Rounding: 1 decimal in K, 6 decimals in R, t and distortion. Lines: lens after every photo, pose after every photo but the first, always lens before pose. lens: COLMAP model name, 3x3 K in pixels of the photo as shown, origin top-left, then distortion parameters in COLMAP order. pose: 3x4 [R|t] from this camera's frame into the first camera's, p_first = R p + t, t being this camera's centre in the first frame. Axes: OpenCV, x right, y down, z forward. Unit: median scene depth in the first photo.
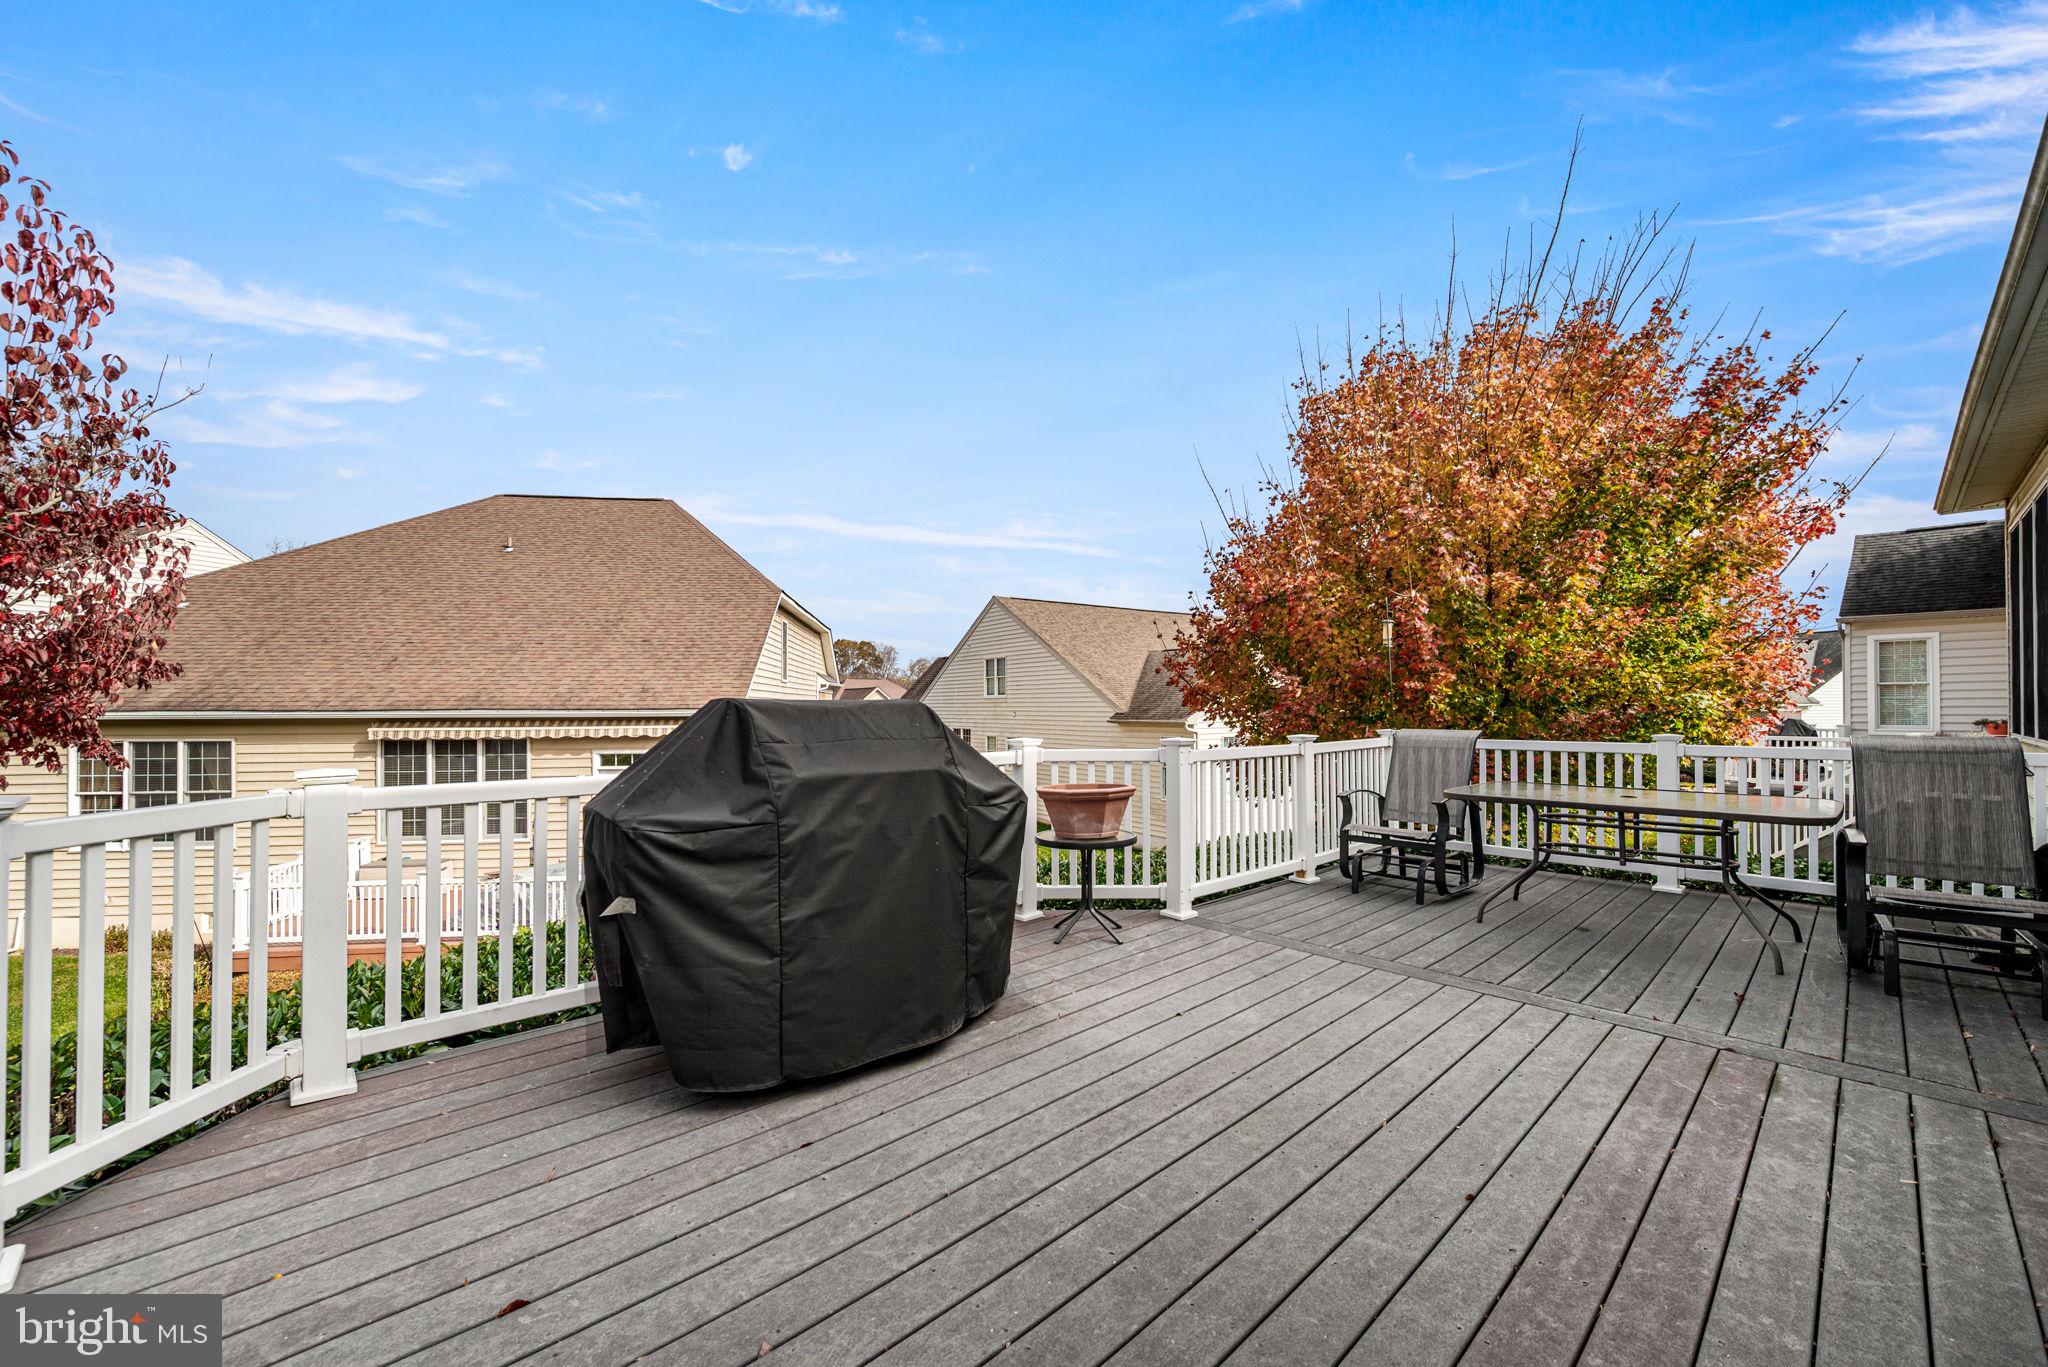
lens RADIAL K [[836.1, 0, 1024.0], [0, 836.1, 683.5], [0, 0, 1]] dist [-0.001613, -0.000487]
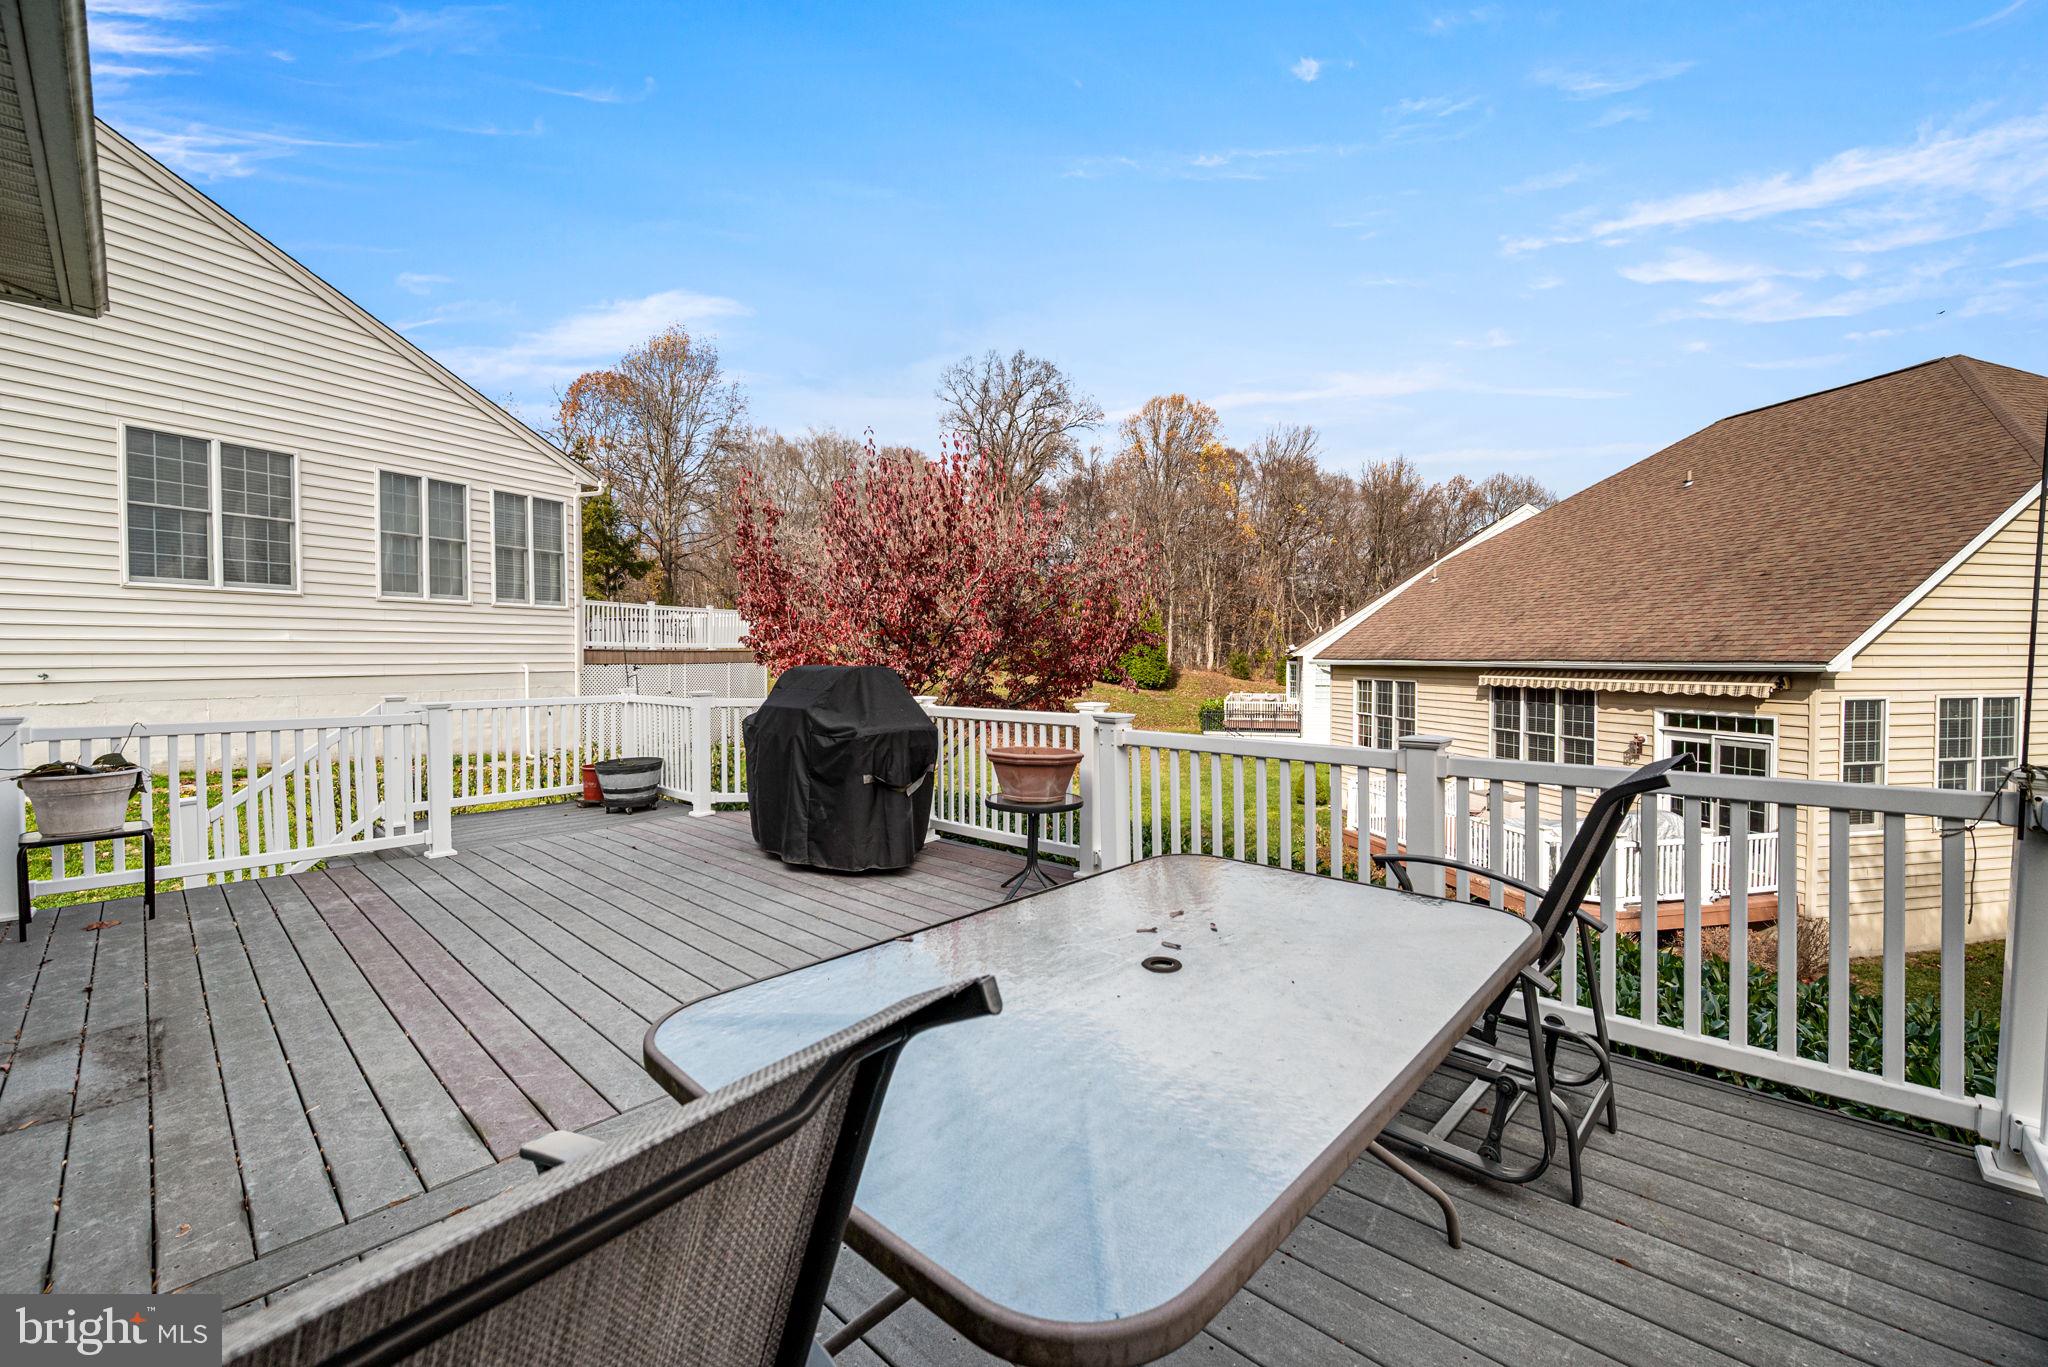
lens RADIAL K [[905.5, 0, 1021.3], [0, 905.5, 656.4], [0, 0, 1]] dist [-0.024396, 0.000227]
pose [[0.003241, 0.000513, -0.999995, 1.786345], [0.029847, 0.999554, 0.000610, 0.032328], [0.999549, -0.029849, 0.003224, 1.560076]]
